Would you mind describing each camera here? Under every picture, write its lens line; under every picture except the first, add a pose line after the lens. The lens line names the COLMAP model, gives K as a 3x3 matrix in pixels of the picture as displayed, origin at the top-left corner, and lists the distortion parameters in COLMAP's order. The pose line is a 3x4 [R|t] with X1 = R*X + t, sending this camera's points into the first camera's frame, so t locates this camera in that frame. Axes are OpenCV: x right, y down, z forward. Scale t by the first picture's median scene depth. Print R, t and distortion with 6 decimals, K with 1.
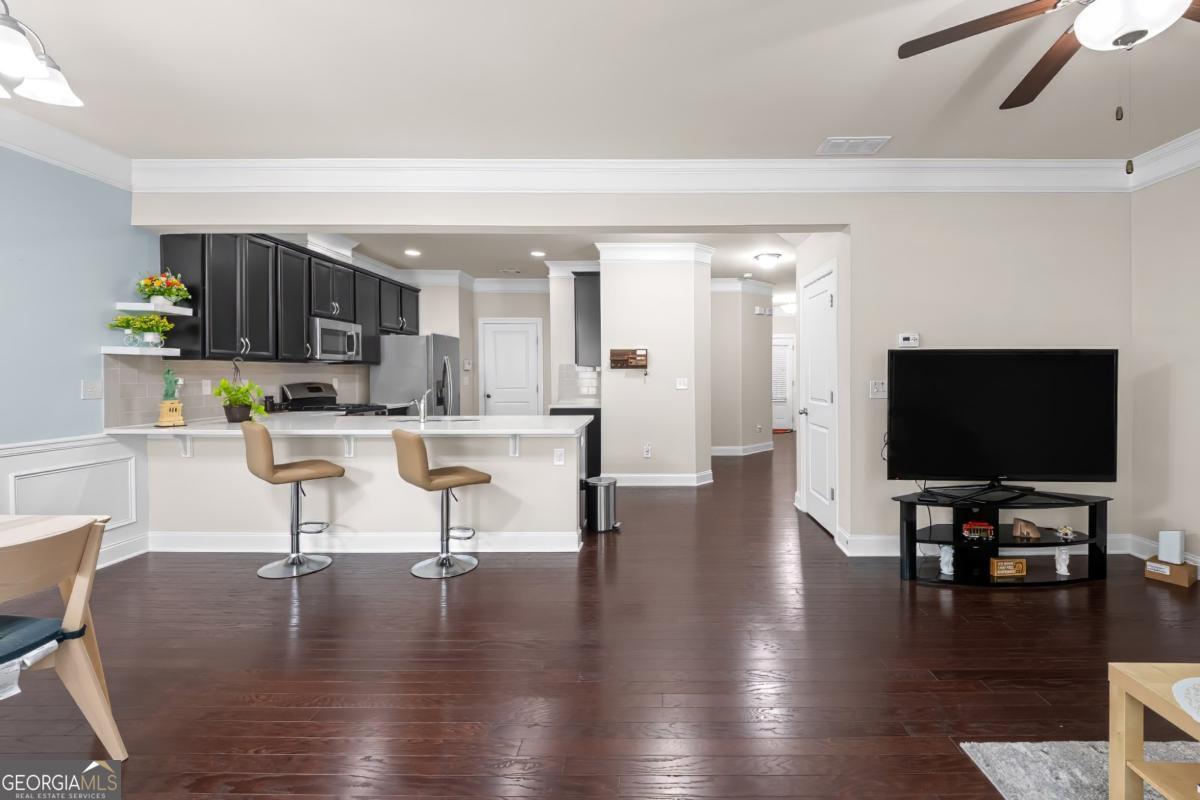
lens RADIAL K [[514.8, 0, 646.0], [0, 514.8, 382.4], [0, 0, 1]] dist [0.001155, -0.002655]
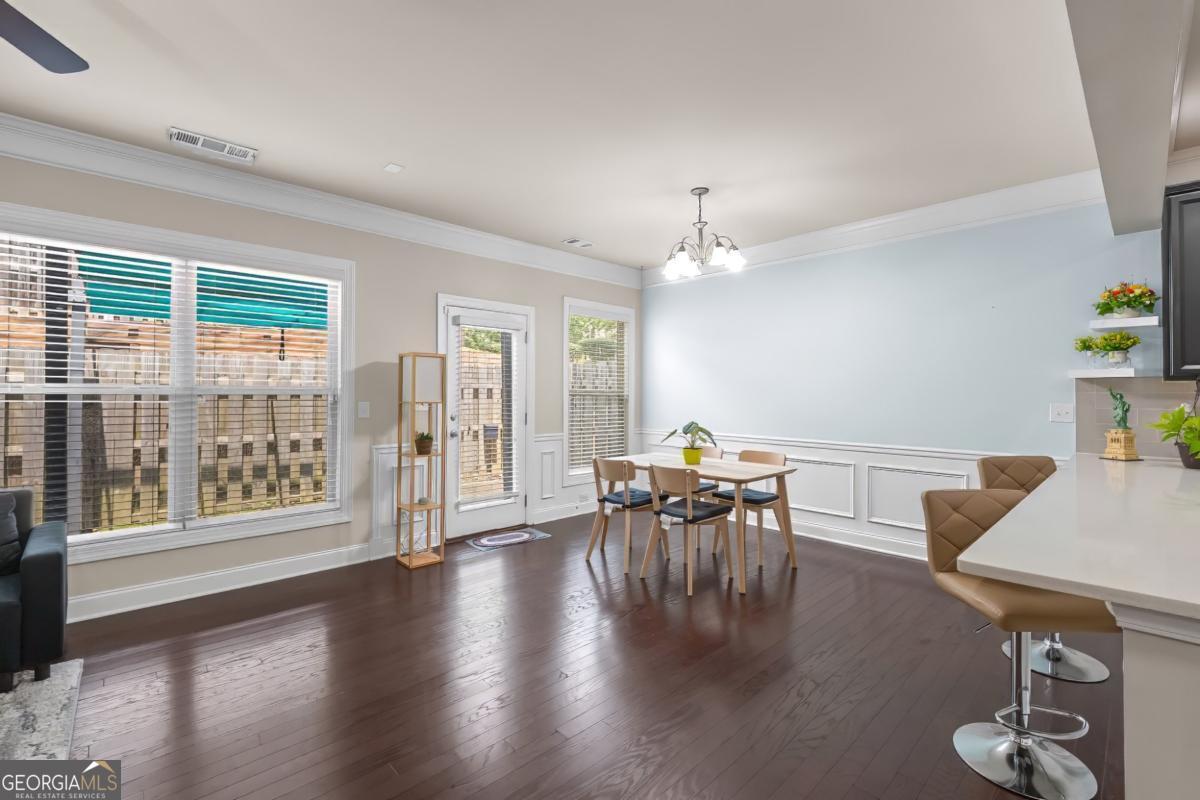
lens RADIAL K [[514.8, 0, 640.0], [0, 514.8, 386.6], [0, 0, 1]] dist [0.001155, -0.002655]
pose [[-0.691863, -0.009148, -0.721971, 0.175582], [-0.011099, 0.999936, -0.002034, -0.018367], [0.721943, 0.006606, -0.691921, 0.731577]]
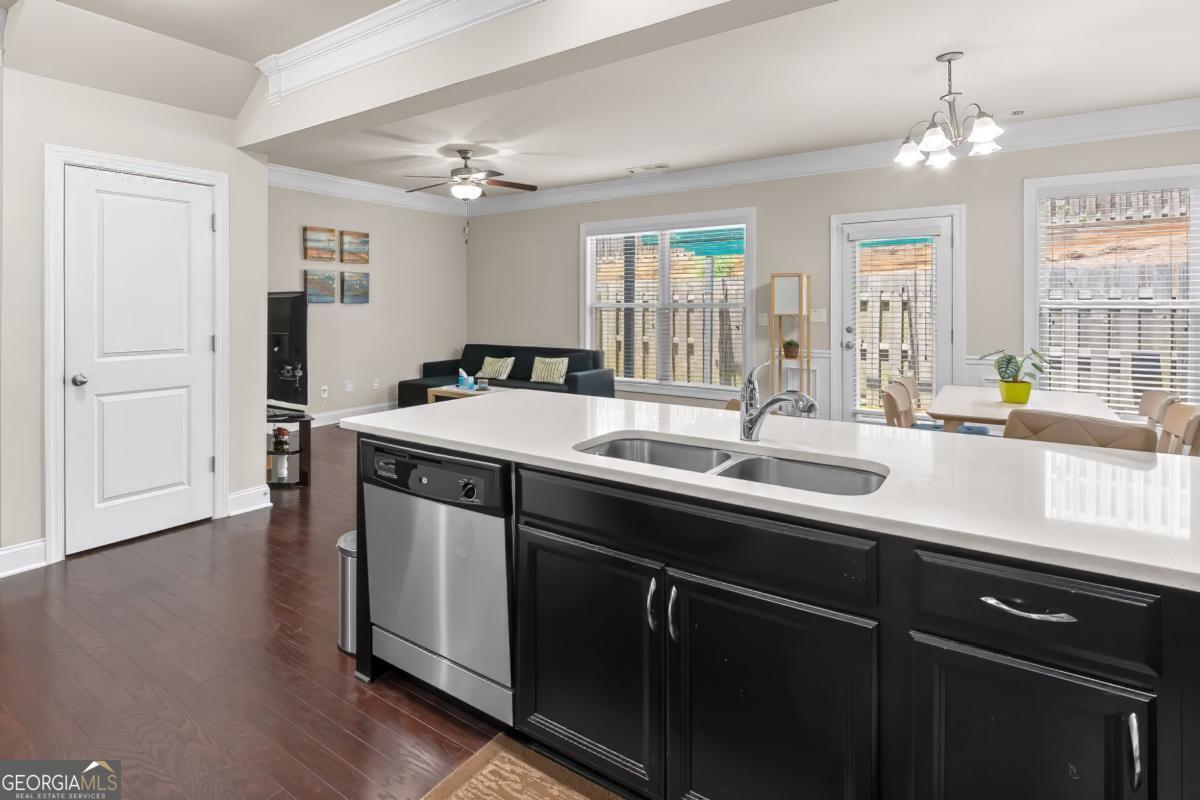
lens RADIAL K [[621.8, 0, 475.2], [0, 621.8, 306.4], [0, 0, 1]] dist [0.005028, -0.004813]
pose [[-0.759543, 0.002249, 0.650453, -0.448803], [0.011730, 0.999879, 0.010240, -0.025301], [-0.650351, 0.015408, -0.759478, 1.162903]]
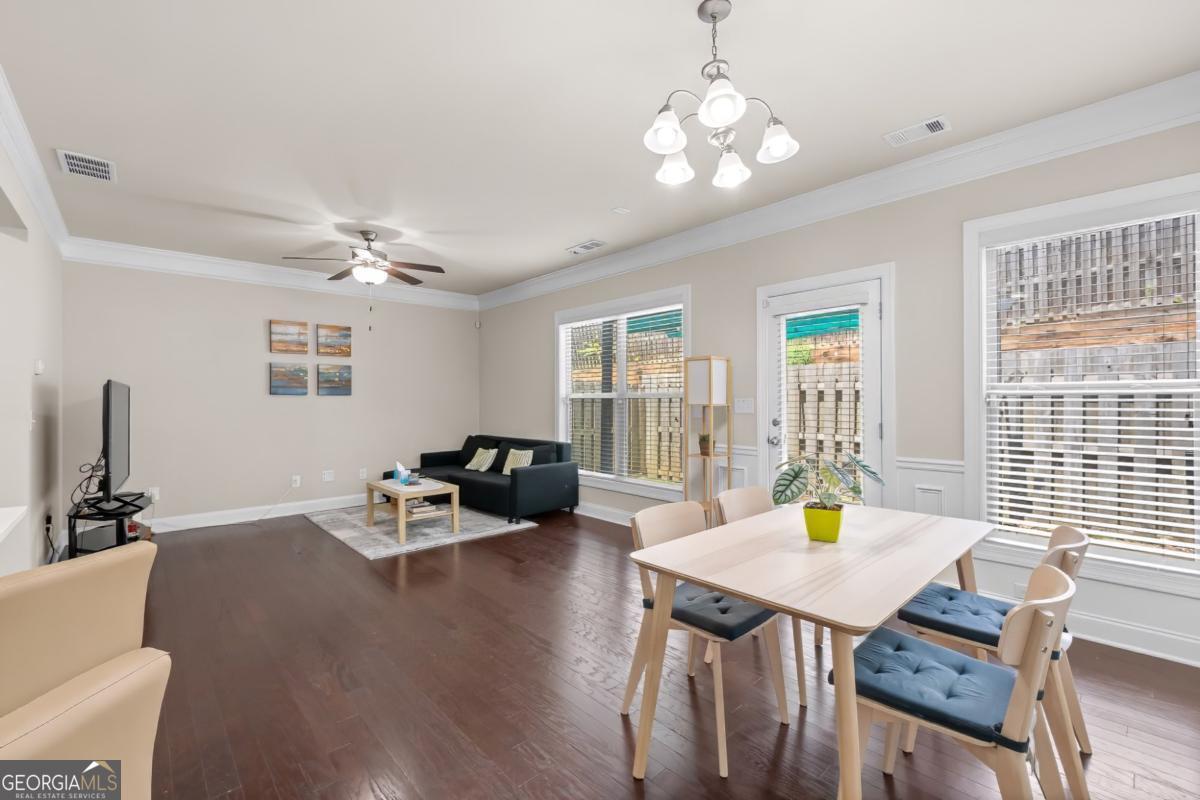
lens RADIAL K [[514.8, 0, 603.5], [0, 514.8, 403.3], [0, 0, 1]] dist [0.001155, -0.002655]
pose [[-0.671440, 0.000558, 0.741059, -0.627313], [0.016956, 0.999749, 0.014610, -0.009167], [-0.740865, 0.022375, -0.671281, 0.609594]]
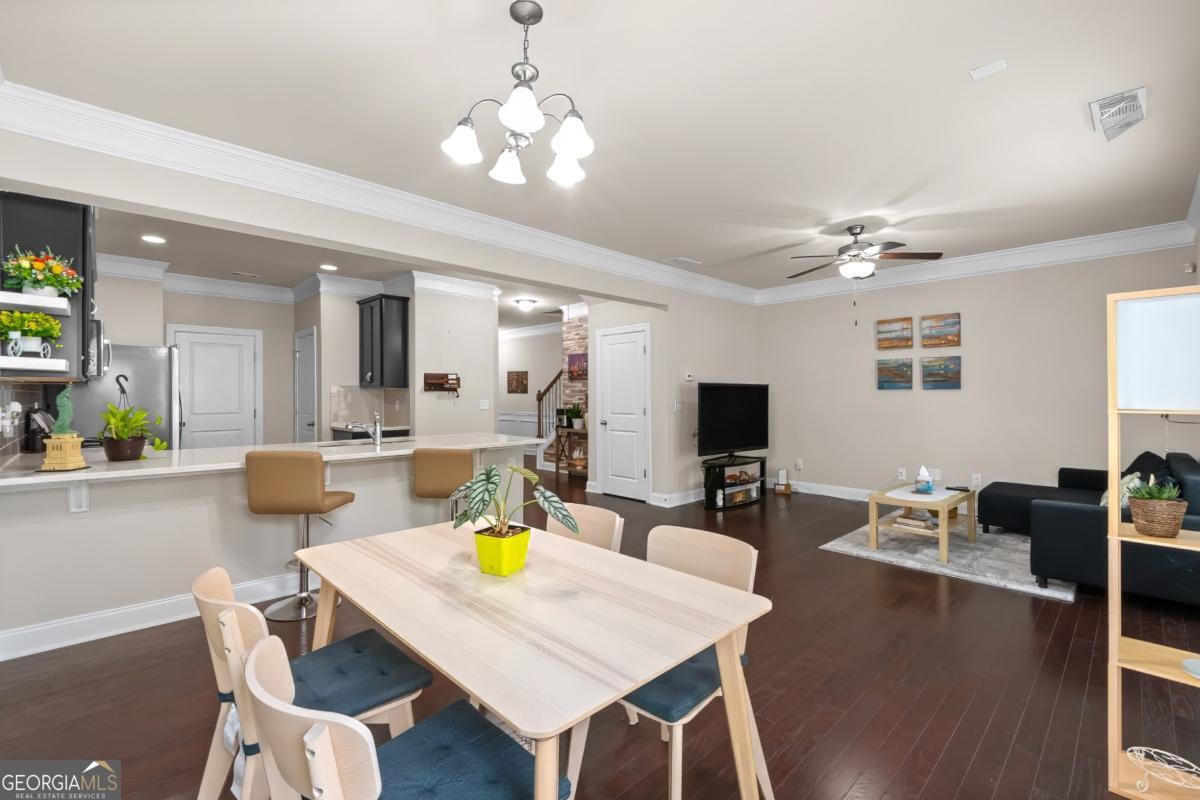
lens RADIAL K [[514.8, 0, 597.8], [0, 514.8, 393.4], [0, 0, 1]] dist [0.001155, -0.002655]
pose [[0.724747, 0.003227, 0.689008, -0.627400], [0.010020, 0.999834, -0.015223, -0.002527], [-0.688942, 0.017937, 0.724594, -0.022806]]
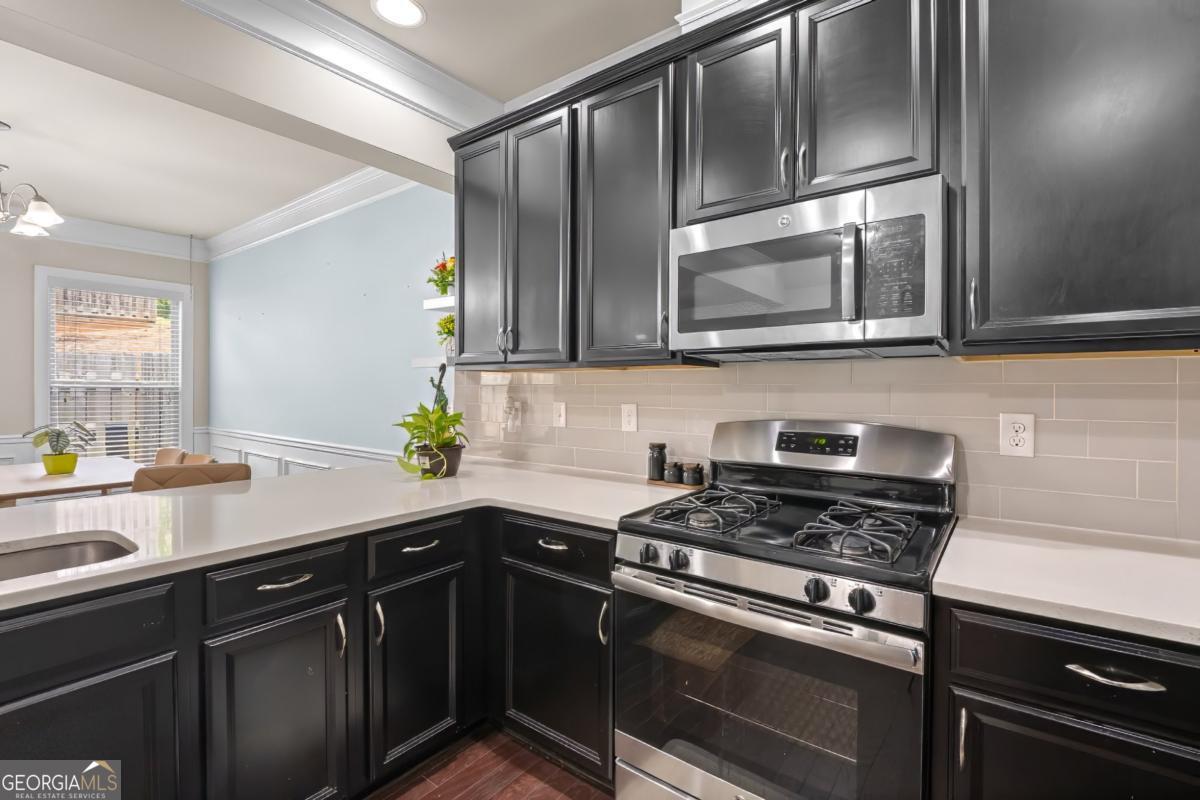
lens RADIAL K [[514.8, 0, 645.7], [0, 514.8, 396.4], [0, 0, 1]] dist [0.001155, -0.002655]
pose [[-0.573693, 0.011056, -0.818996, -0.348370], [-0.015579, 0.999581, 0.024406, -0.022864], [0.818922, 0.026761, -0.573280, 1.180971]]
